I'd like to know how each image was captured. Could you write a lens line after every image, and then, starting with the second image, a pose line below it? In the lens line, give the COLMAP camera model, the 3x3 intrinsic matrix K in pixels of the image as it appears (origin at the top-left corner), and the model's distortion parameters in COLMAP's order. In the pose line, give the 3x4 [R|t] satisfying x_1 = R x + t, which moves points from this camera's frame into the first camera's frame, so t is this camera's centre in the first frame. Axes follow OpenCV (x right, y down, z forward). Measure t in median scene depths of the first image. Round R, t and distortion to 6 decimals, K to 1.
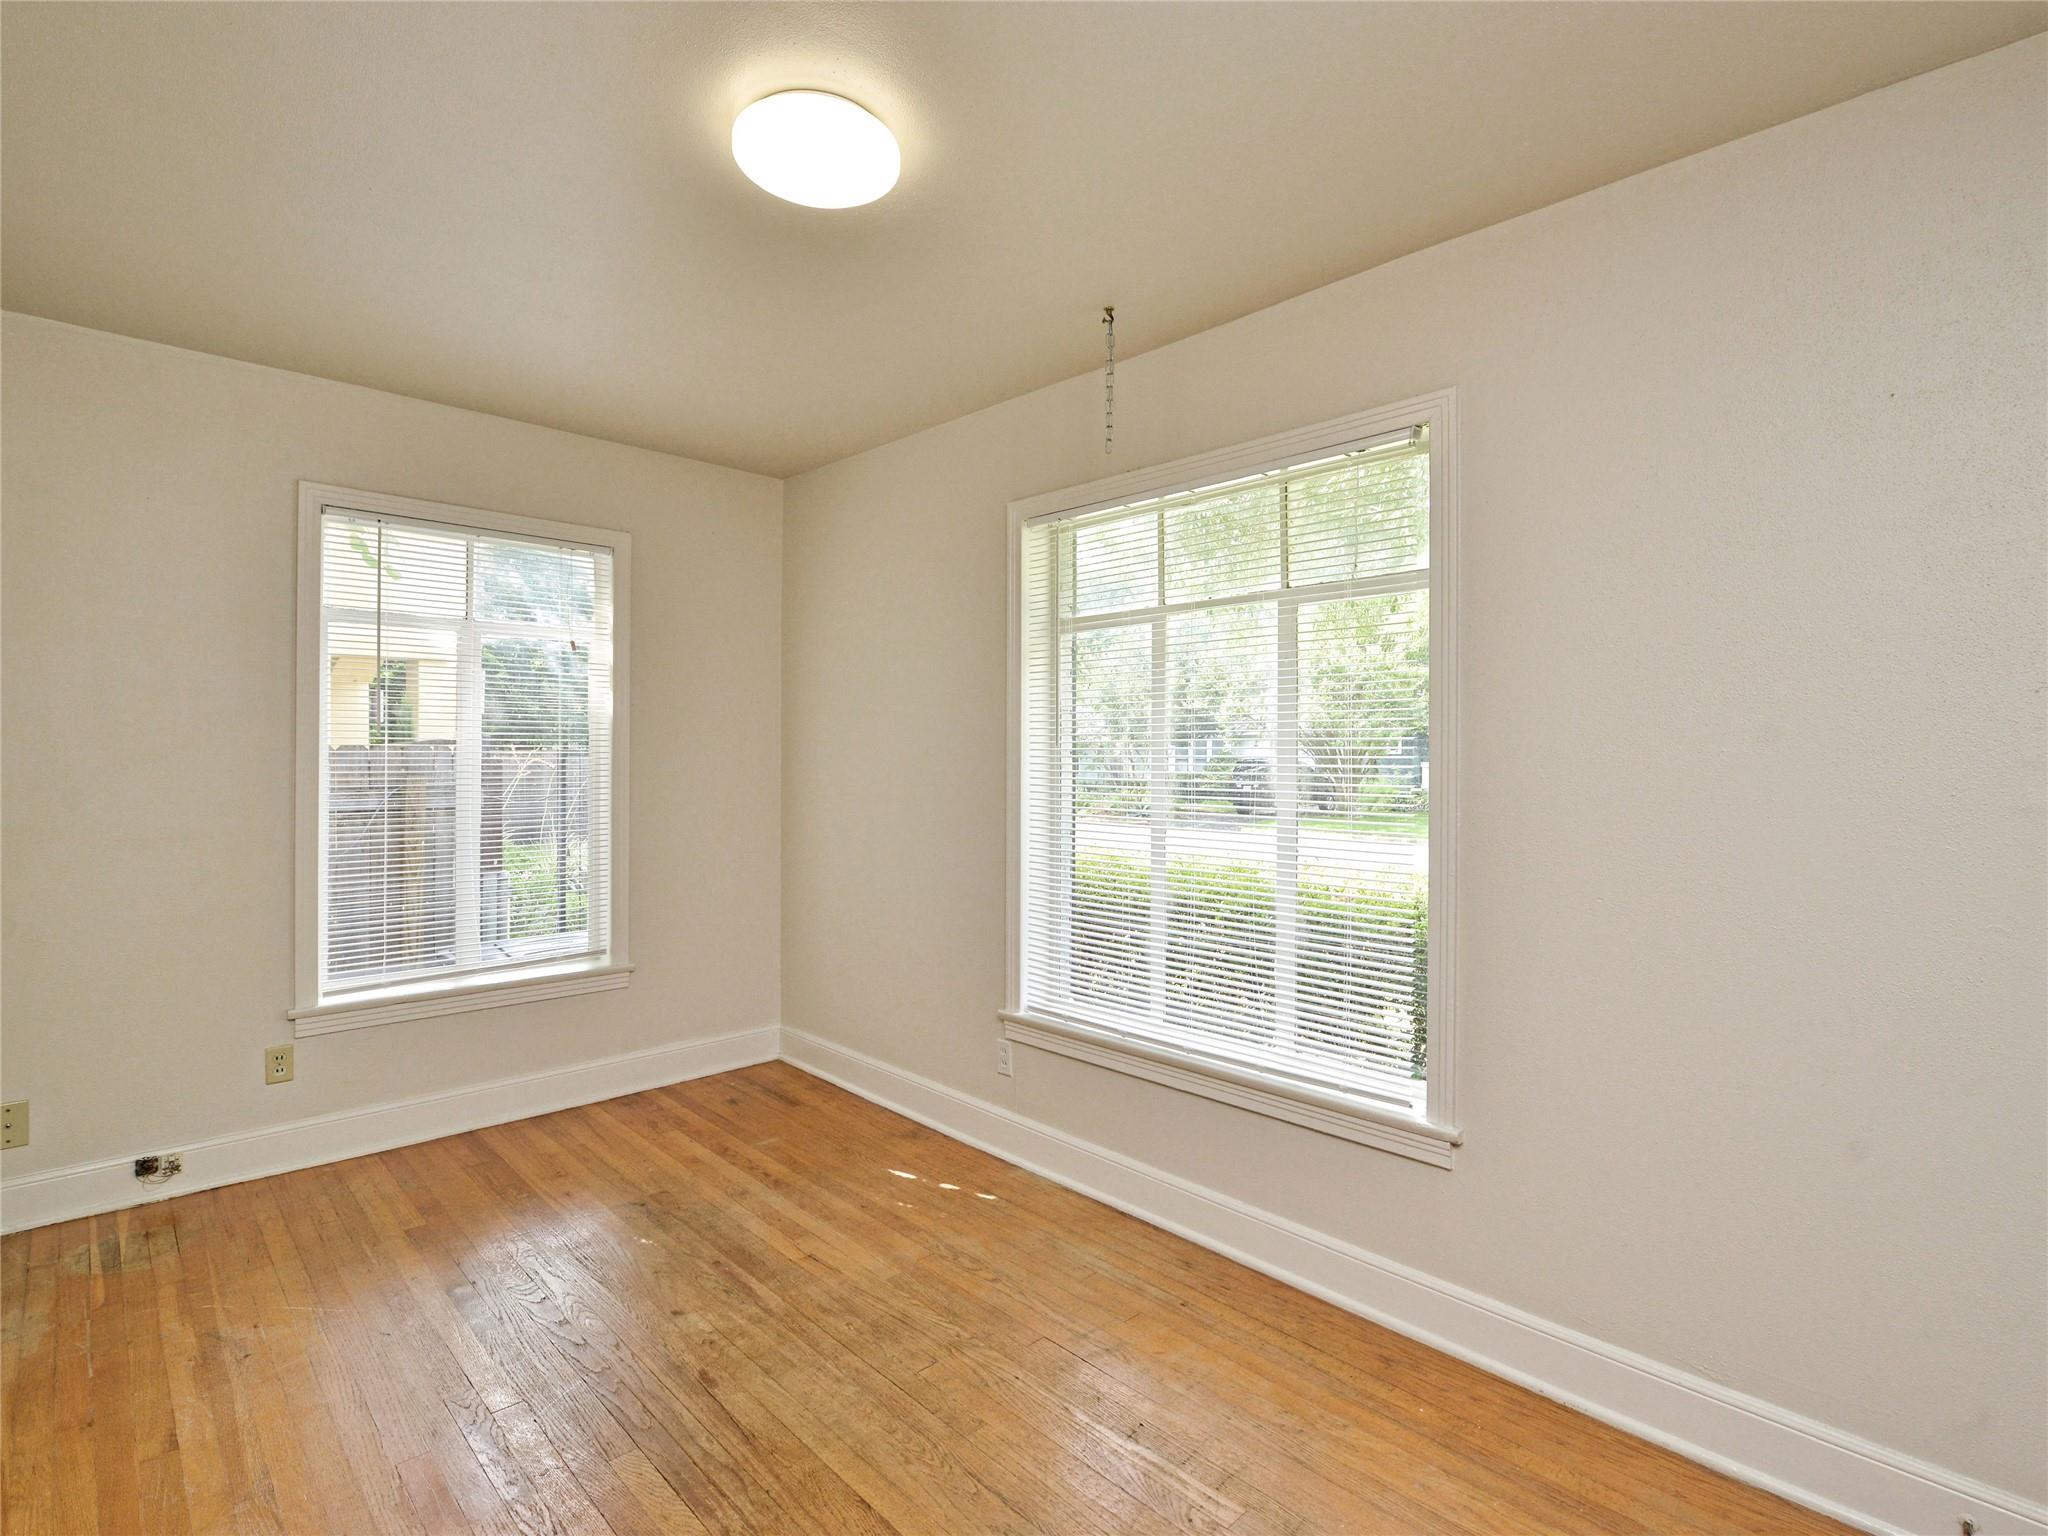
lens RADIAL K [[998.7, 0, 1031.4], [0, 998.7, 764.0], [0, 0, 1]] dist [-0.013845, -0.000679]
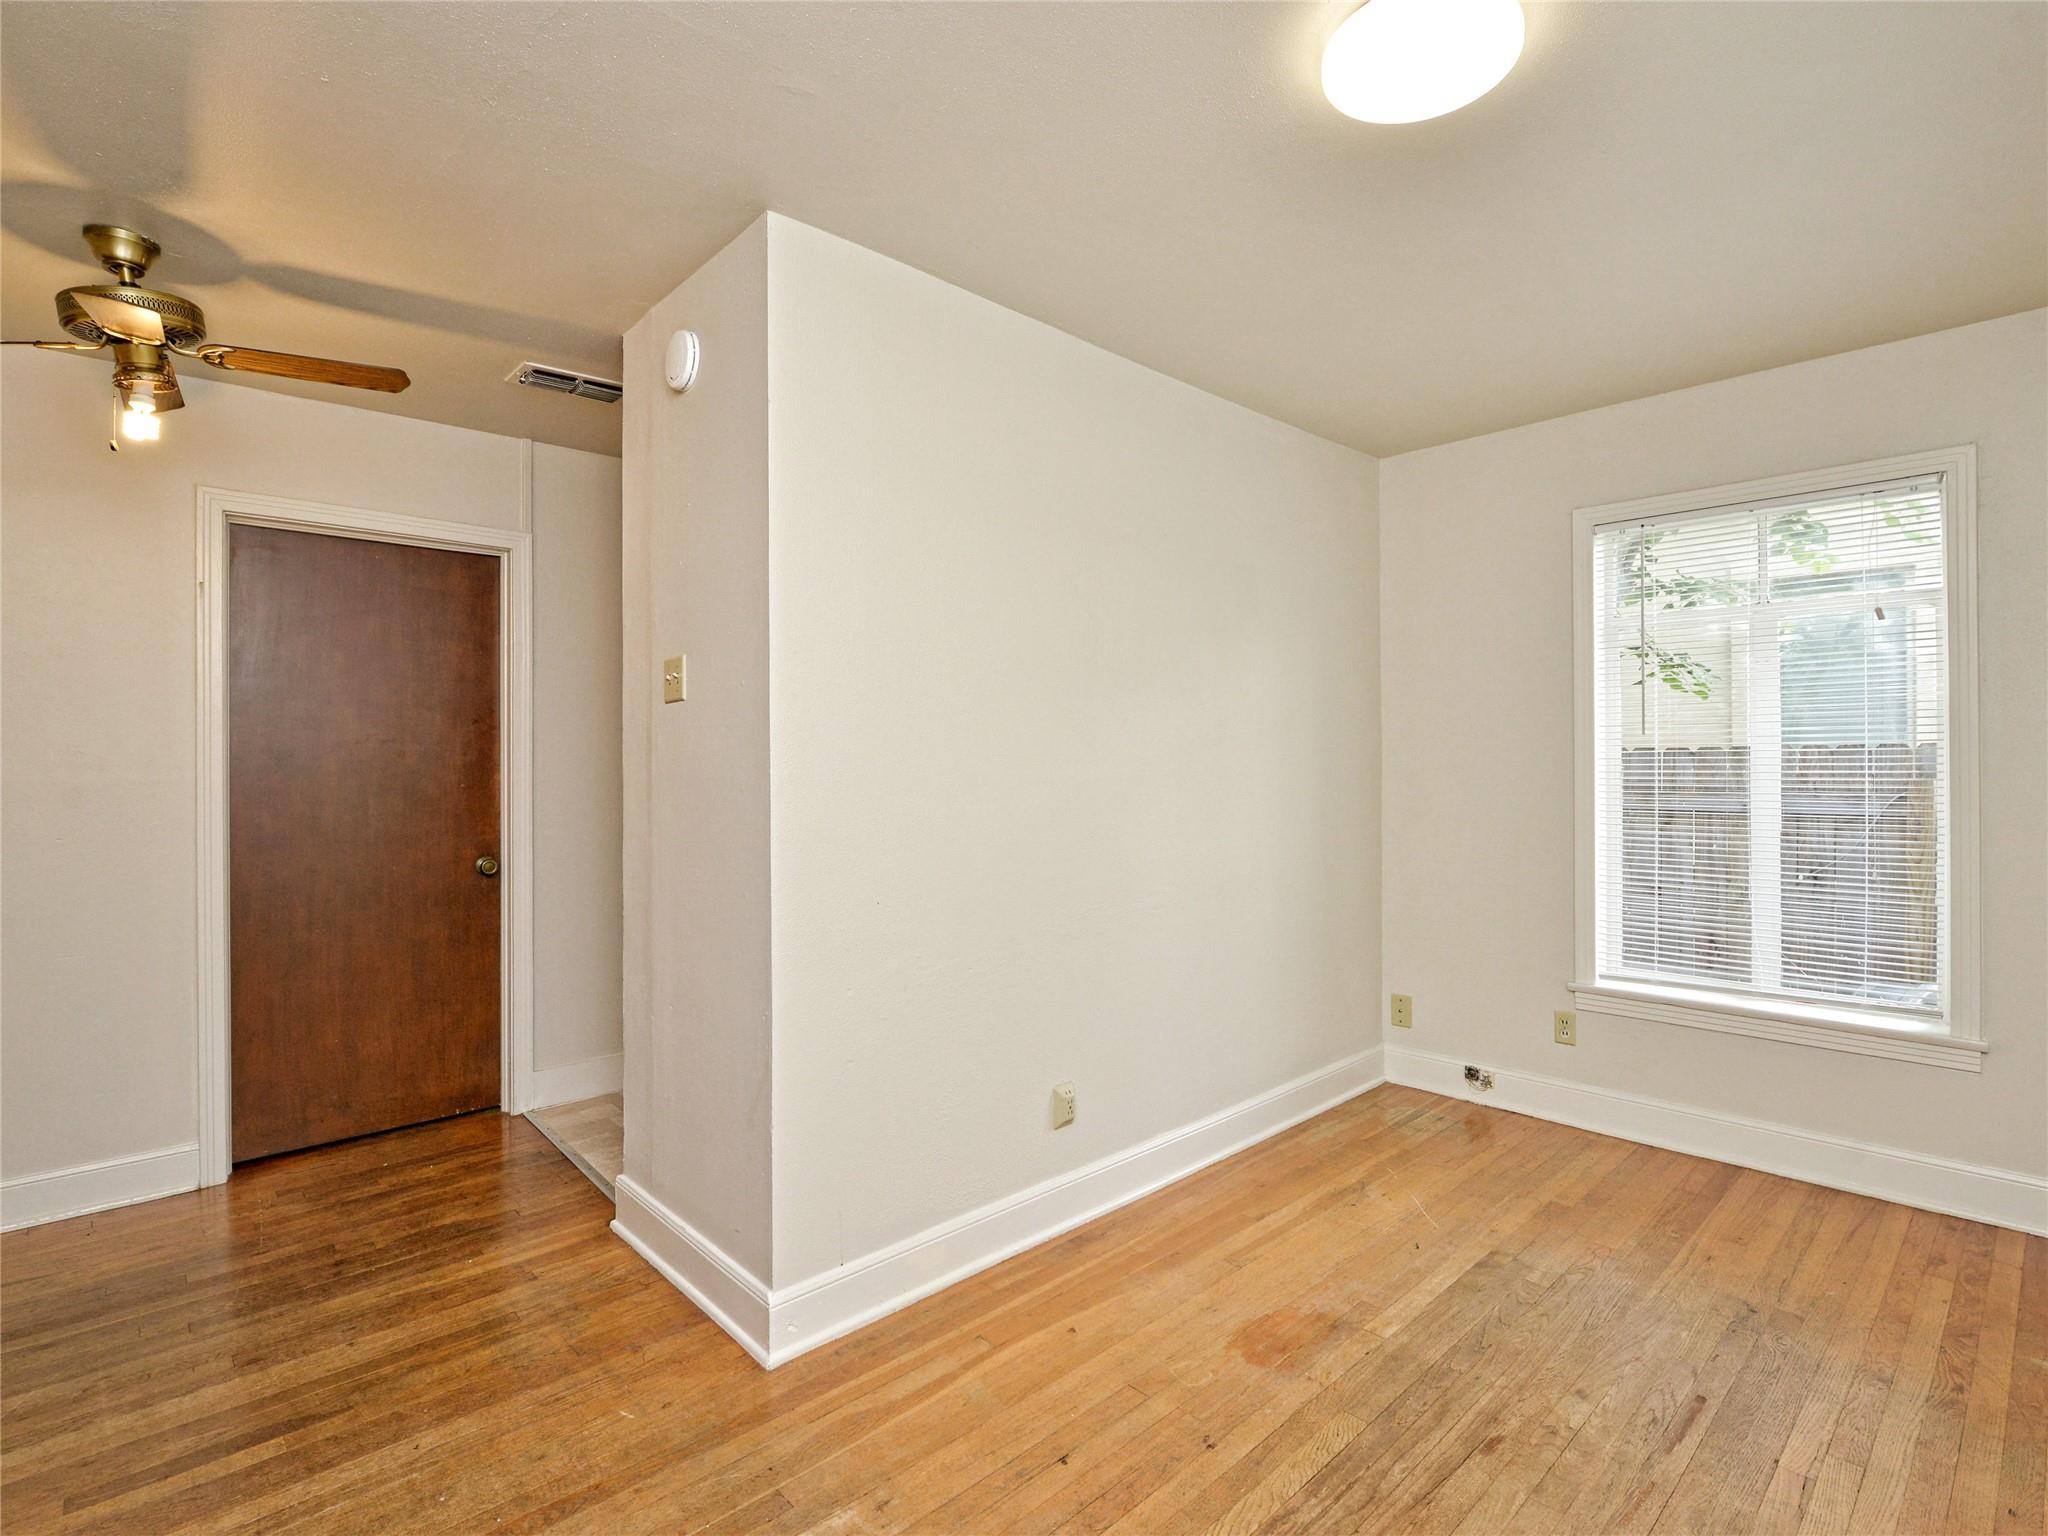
lens RADIAL K [[998.7, 0, 1031.4], [0, 998.7, 764.0], [0, 0, 1]] dist [-0.013845, -0.000679]
pose [[-0.009545, -0.001380, -0.999953, 0.400686], [-0.000003, 0.999999, -0.001380, 0.002129], [0.999954, -0.000010, -0.009545, 0.411421]]
